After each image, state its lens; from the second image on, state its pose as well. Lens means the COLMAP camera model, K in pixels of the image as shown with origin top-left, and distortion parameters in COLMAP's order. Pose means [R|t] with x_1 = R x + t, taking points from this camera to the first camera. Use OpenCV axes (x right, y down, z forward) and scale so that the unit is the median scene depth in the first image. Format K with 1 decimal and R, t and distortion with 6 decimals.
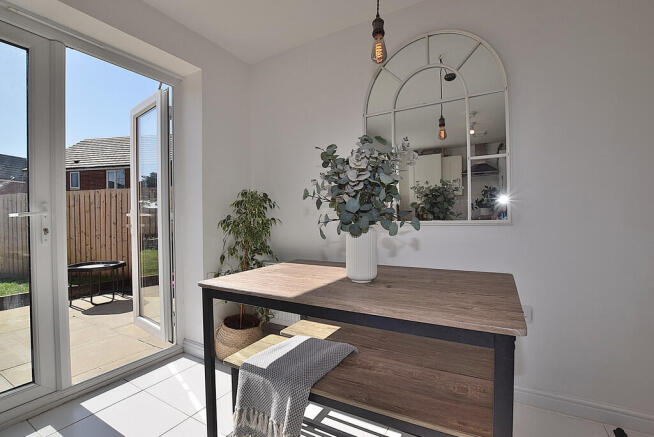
lens RADIAL K [[295.5, 0, 327.0], [0, 295.5, 218.5], [0, 0, 1]] dist [-0.023766, 0.000210]
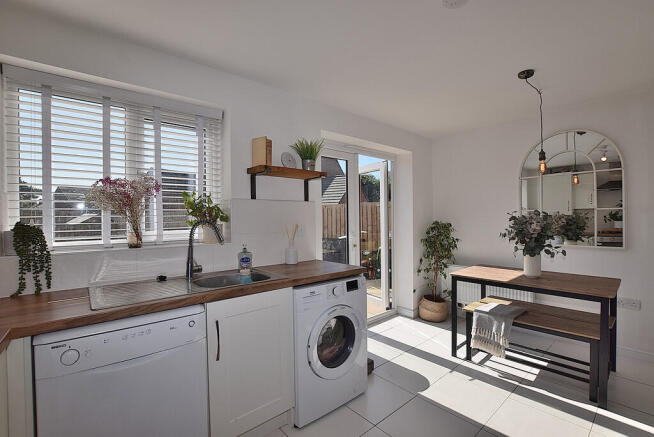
lens RADIAL K [[295.5, 0, 327.0], [0, 295.5, 218.5], [0, 0, 1]] dist [-0.023766, 0.000210]
pose [[0.949236, 0.004062, -0.314538, -0.433893], [-0.001563, 0.999965, 0.008197, -0.157505], [0.314561, -0.007289, 0.949209, -1.009061]]
